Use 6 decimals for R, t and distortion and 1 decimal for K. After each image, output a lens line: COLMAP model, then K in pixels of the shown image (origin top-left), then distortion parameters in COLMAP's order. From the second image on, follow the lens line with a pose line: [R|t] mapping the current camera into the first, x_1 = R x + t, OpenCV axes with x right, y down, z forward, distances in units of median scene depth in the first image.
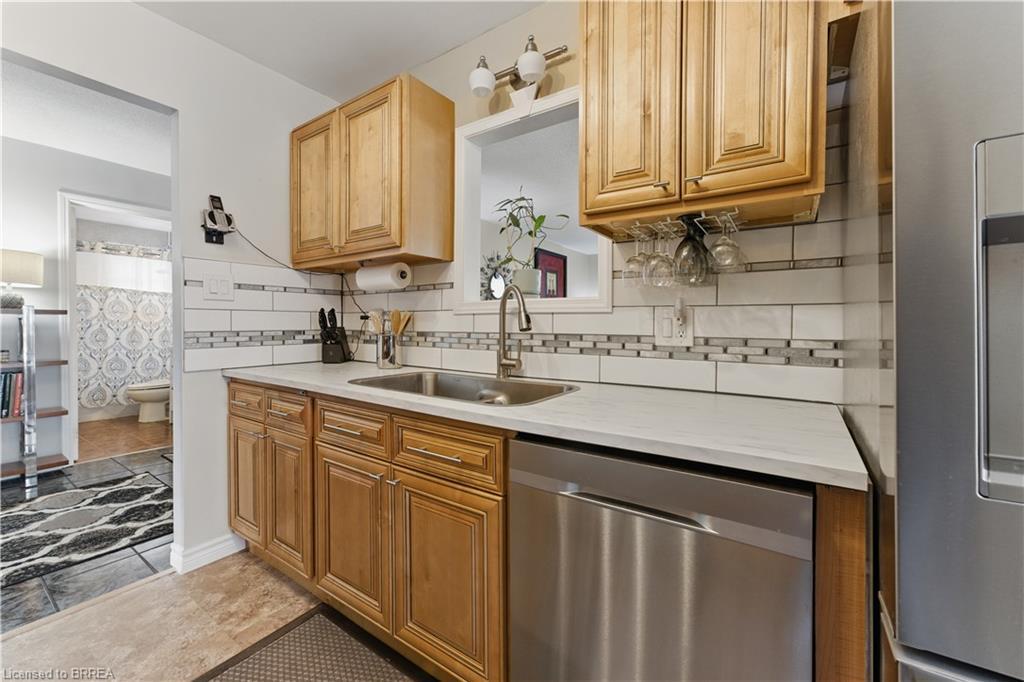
lens RADIAL K [[411.0, 0, 510.5], [0, 411.0, 332.1], [0, 0, 1]] dist [0.009220, -0.000096]
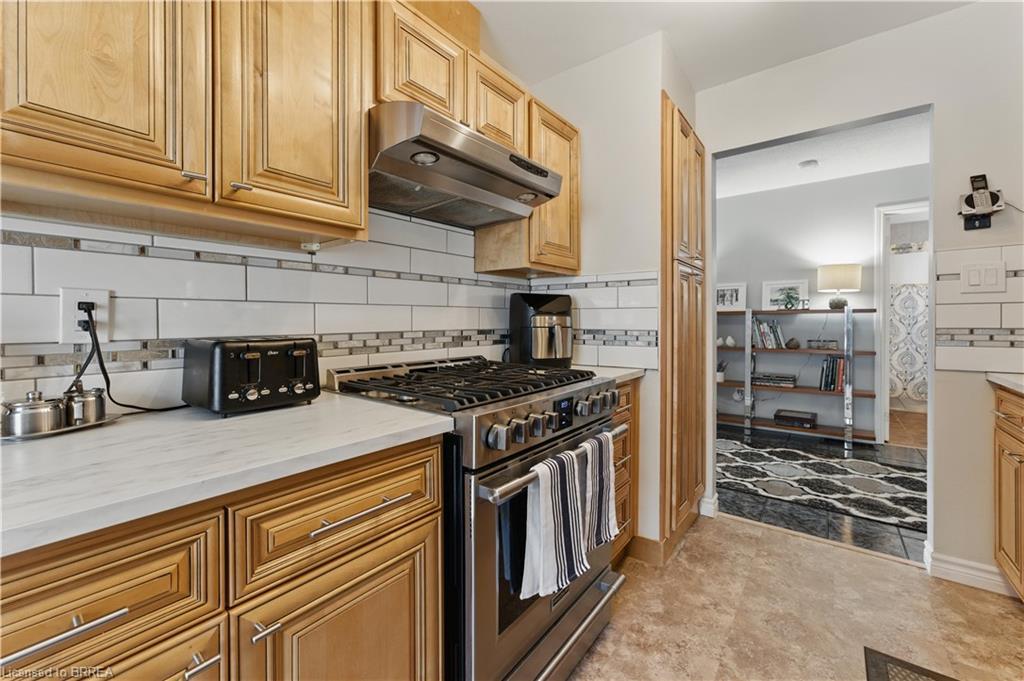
lens RADIAL K [[422.0, 0, 513.0], [0, 422.0, 324.7], [0, 0, 1]] dist [-0.023851, 0.017962]
pose [[-0.039273, 0.004590, -0.999218, 0.203583], [-0.012619, 0.999907, 0.005089, -0.001074], [0.999149, 0.012809, -0.039211, 0.037146]]
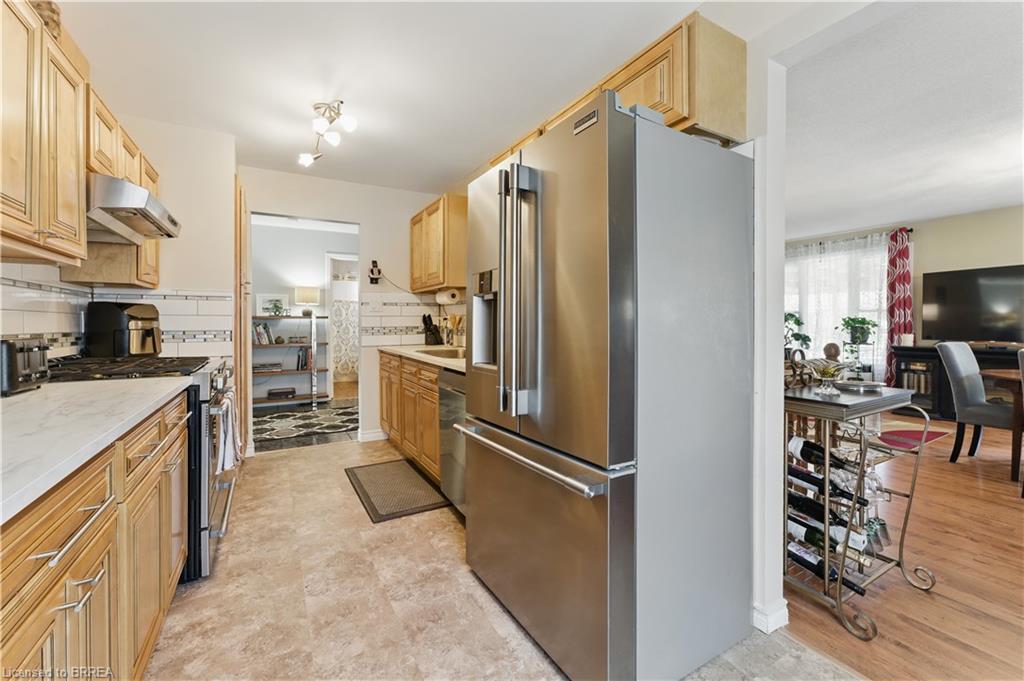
lens RADIAL K [[419.1, 0, 510.0], [0, 419.1, 326.4], [0, 0, 1]] dist [-0.033969, 0.017651]
pose [[0.906717, -0.001834, -0.421736, 0.670159], [-0.000850, 0.999981, -0.006176, 0.006219], [0.421739, 0.005959, 0.906698, -0.514060]]
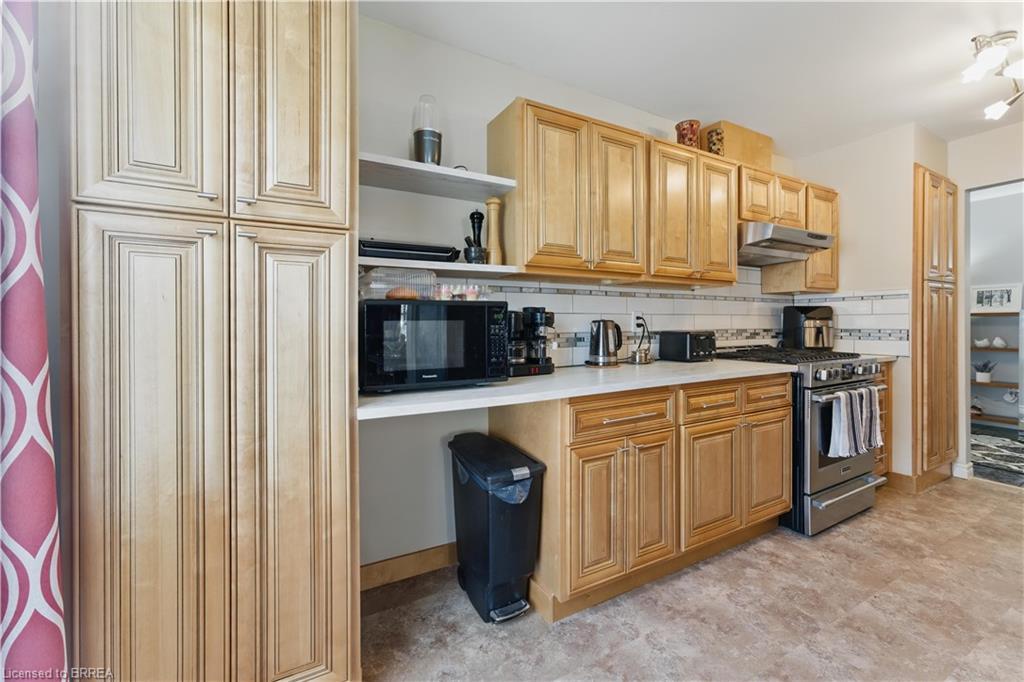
lens RADIAL K [[419.1, 0, 510.0], [0, 419.1, 326.9], [0, 0, 1]] dist [-0.033969, 0.017651]
pose [[-0.442835, 0.002947, -0.896598, 0.962747], [-0.008675, 0.999934, 0.007571, 0.005555], [0.896561, 0.011131, -0.442780, -0.224114]]
